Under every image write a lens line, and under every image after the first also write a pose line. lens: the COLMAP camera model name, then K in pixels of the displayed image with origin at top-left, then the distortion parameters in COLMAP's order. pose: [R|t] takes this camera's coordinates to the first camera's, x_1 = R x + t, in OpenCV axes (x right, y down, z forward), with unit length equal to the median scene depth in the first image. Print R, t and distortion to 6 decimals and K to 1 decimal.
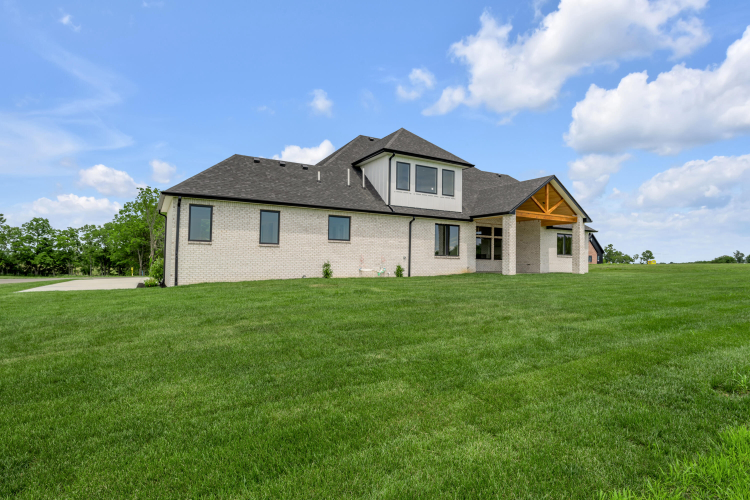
lens RADIAL K [[418.7, 0, 375.0], [0, 418.7, 250.0], [0, 0, 1]] dist [-0.000602, 0.000077]
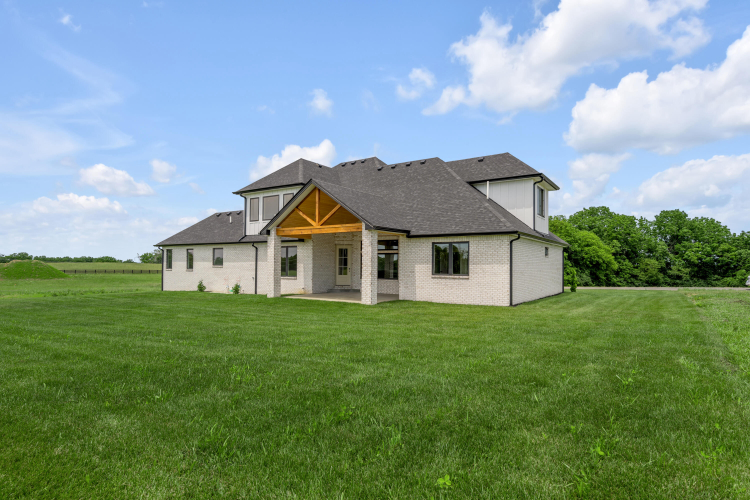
lens RADIAL K [[418.7, 0, 375.0], [0, 418.7, 250.0], [0, 0, 1]] dist [-0.000602, 0.000077]
pose [[0.416858, -0.040636, -0.908063, 1.287197], [0.030407, 0.999065, -0.030749, -0.013666], [0.908463, -0.014794, 0.417704, 0.809091]]
